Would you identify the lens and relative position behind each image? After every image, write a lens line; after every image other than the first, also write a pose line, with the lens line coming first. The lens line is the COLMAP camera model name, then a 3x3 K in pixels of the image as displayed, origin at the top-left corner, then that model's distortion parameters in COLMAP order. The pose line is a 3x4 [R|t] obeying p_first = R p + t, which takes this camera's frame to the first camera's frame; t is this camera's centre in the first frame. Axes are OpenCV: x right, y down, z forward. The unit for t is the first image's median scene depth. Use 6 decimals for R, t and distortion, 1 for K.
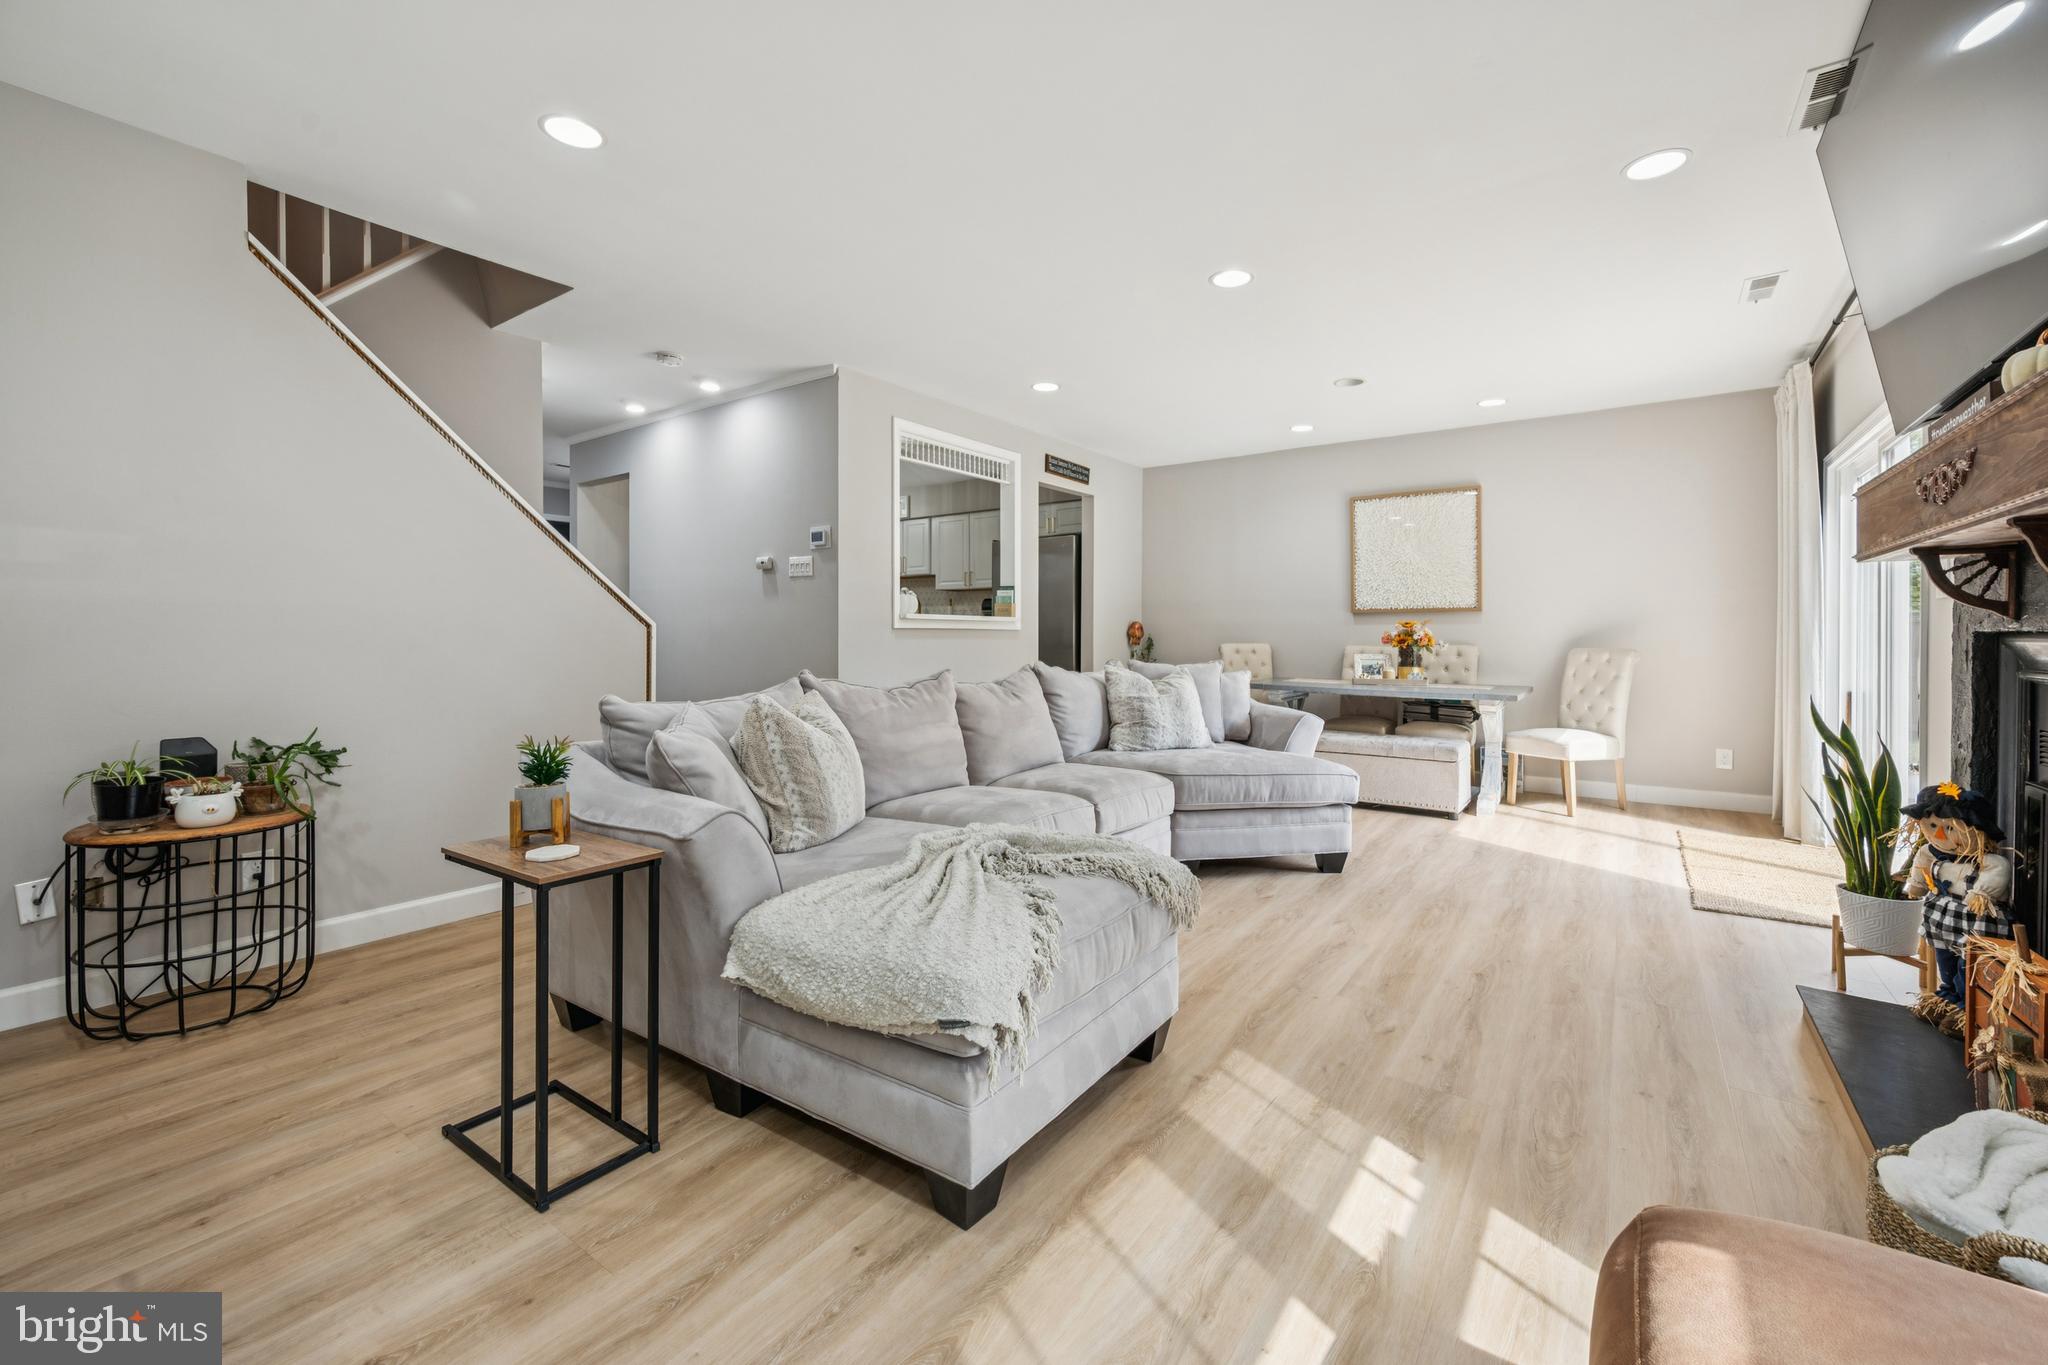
lens RADIAL K [[835.3, 0, 1026.4], [0, 835.3, 668.3], [0, 0, 1]] dist [0.000371, -0.000530]
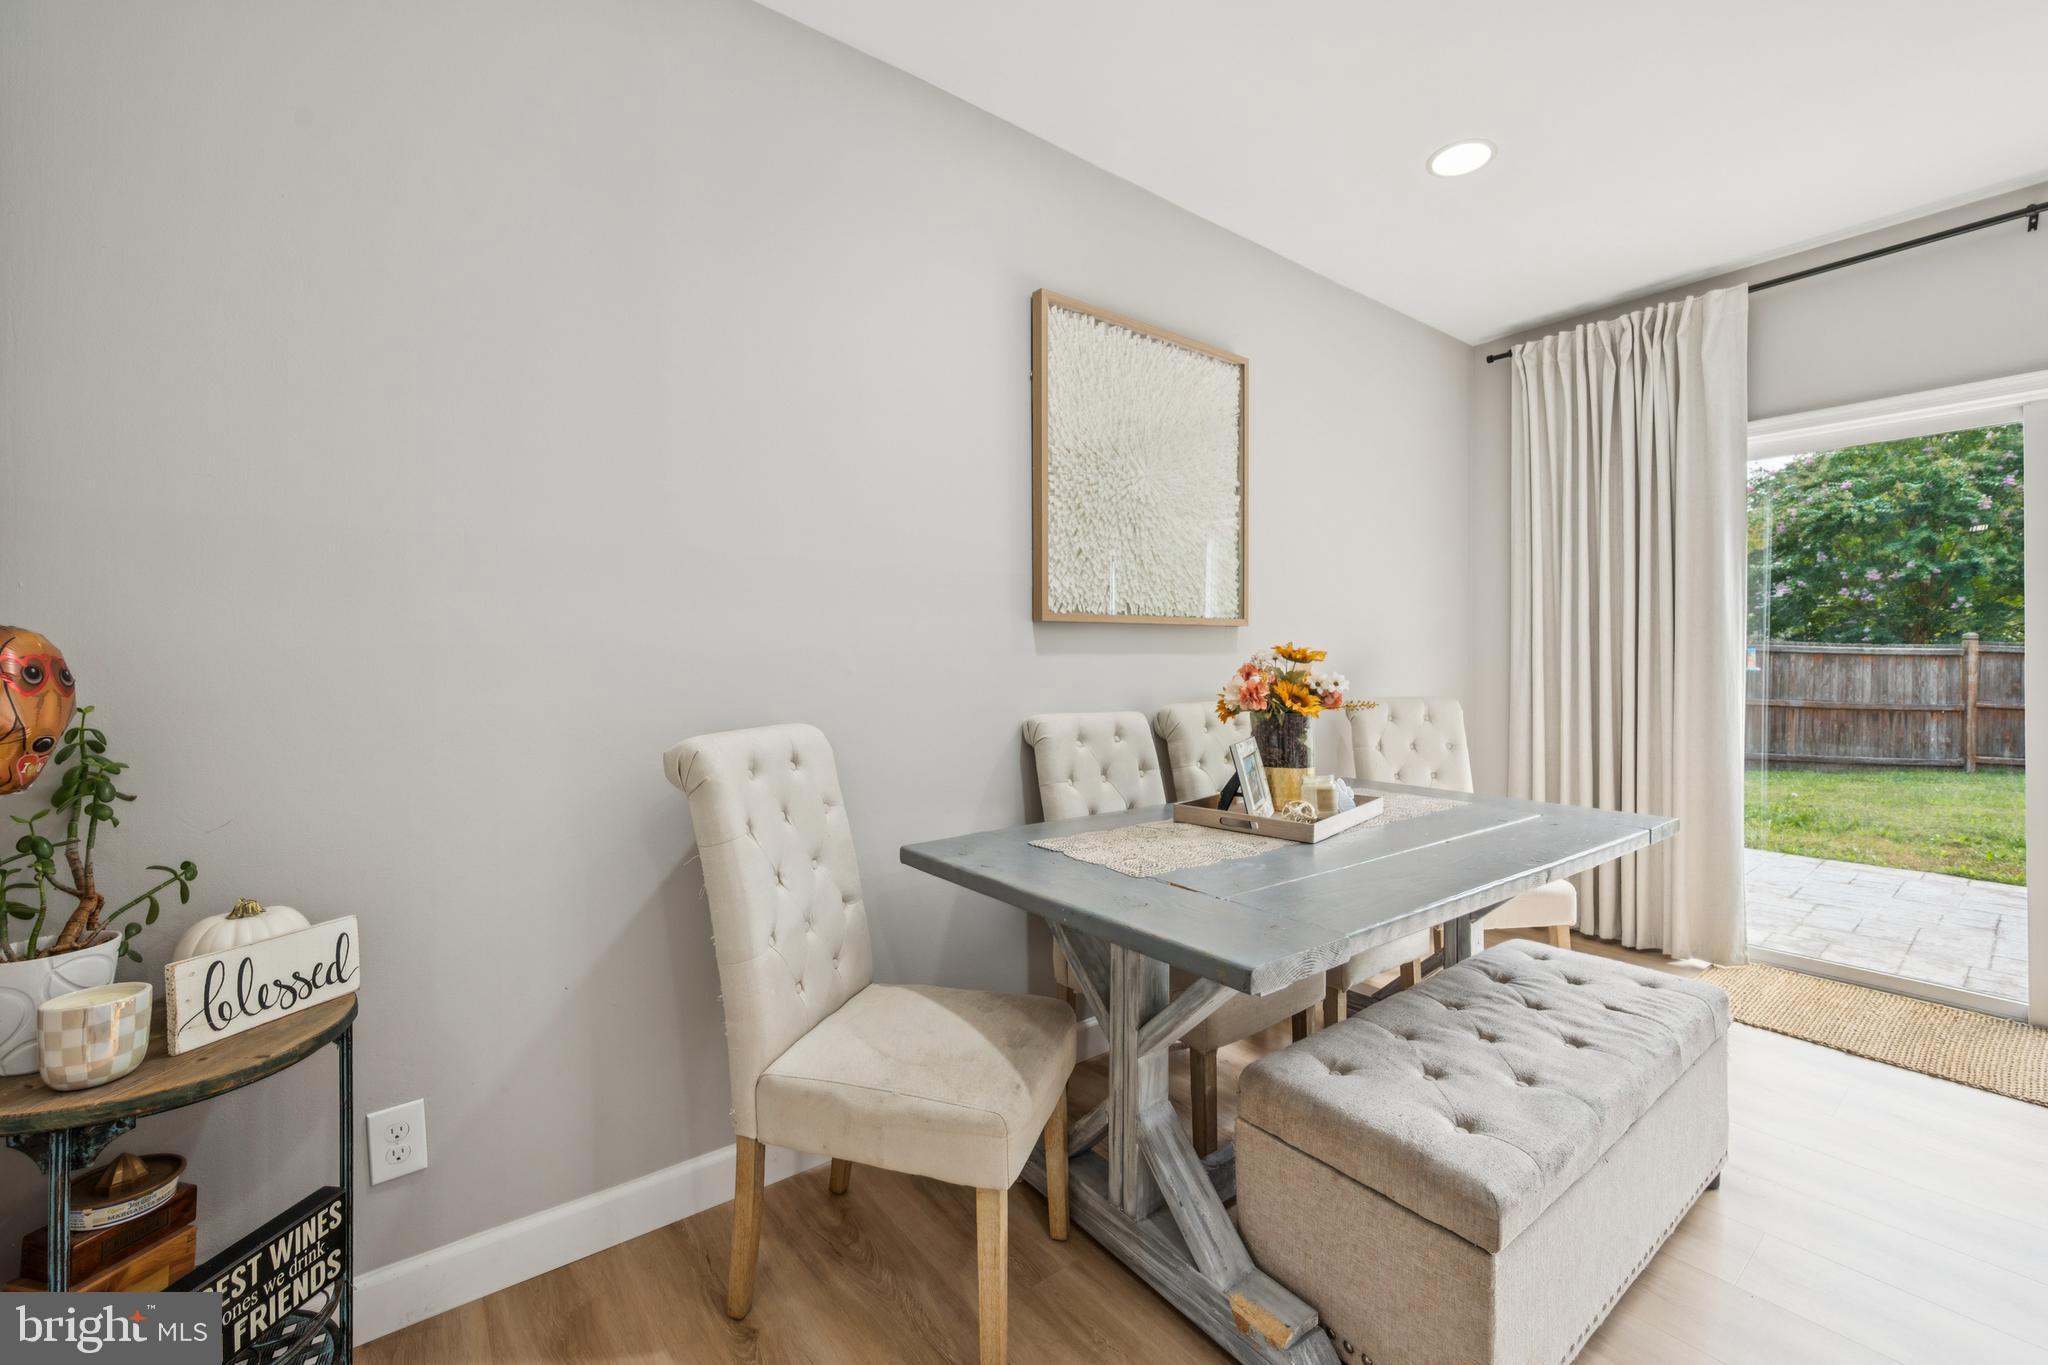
lens RADIAL K [[835.3, 0, 1026.4], [0, 835.3, 668.3], [0, 0, 1]] dist [0.000371, -0.000530]
pose [[0.279697, -0.008562, 0.960050, 0.057340], [0.043848, 0.999031, -0.003865, -0.049127], [-0.959086, 0.043177, 0.279801, 0.993398]]
